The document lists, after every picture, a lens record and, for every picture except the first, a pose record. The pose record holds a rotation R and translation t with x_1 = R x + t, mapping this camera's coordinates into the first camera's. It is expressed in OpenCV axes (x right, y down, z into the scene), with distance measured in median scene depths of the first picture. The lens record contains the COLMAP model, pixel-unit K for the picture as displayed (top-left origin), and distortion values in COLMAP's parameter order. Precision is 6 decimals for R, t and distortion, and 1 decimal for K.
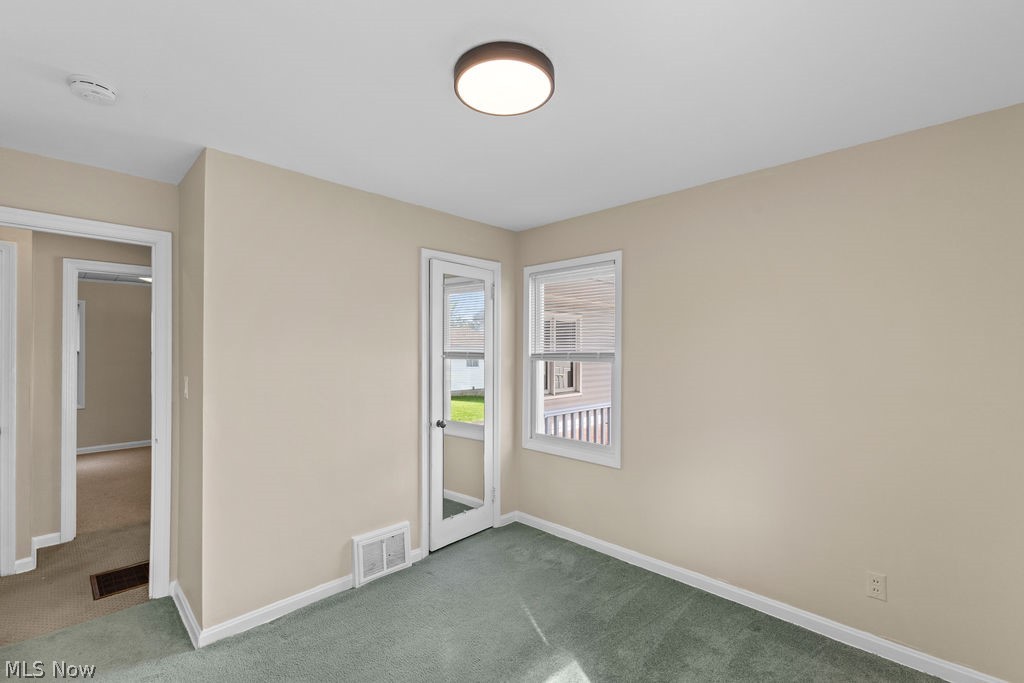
lens RADIAL K [[427.7, 0, 518.4], [0, 427.7, 351.0], [0, 0, 1]] dist [0.001707, 0.000114]
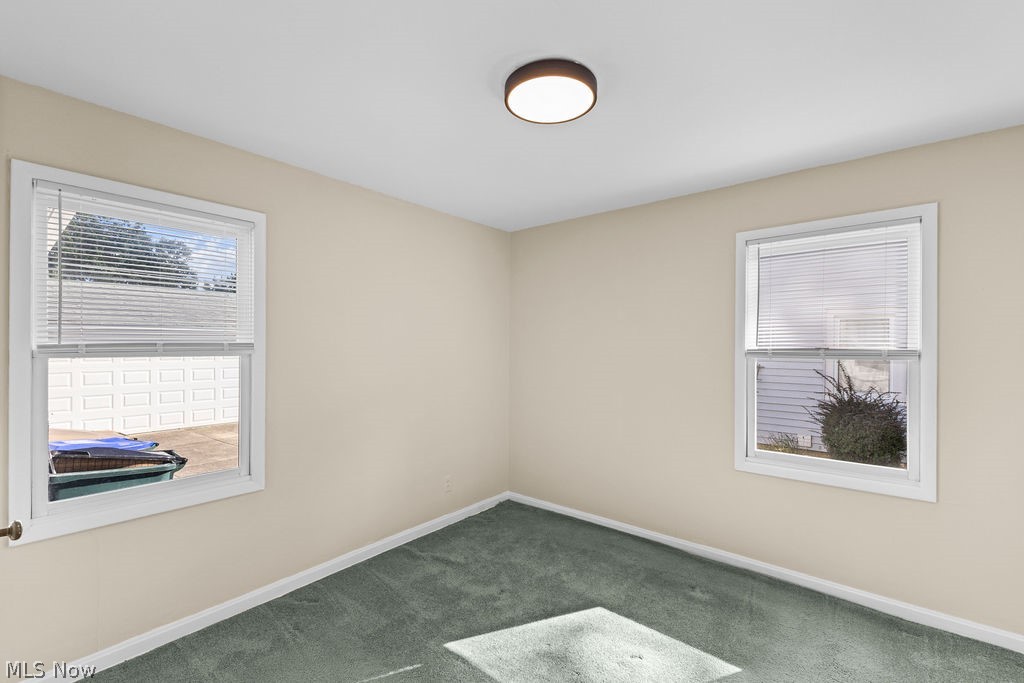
lens RADIAL K [[435.9, 0, 504.5], [0, 435.9, 339.1], [0, 0, 1]] dist [0.003252, -0.000113]
pose [[-0.045010, 0.001576, 0.998985, -0.669397], [-0.013938, 0.999900, -0.002206, -0.009185], [-0.998889, -0.014023, -0.044983, 0.670792]]
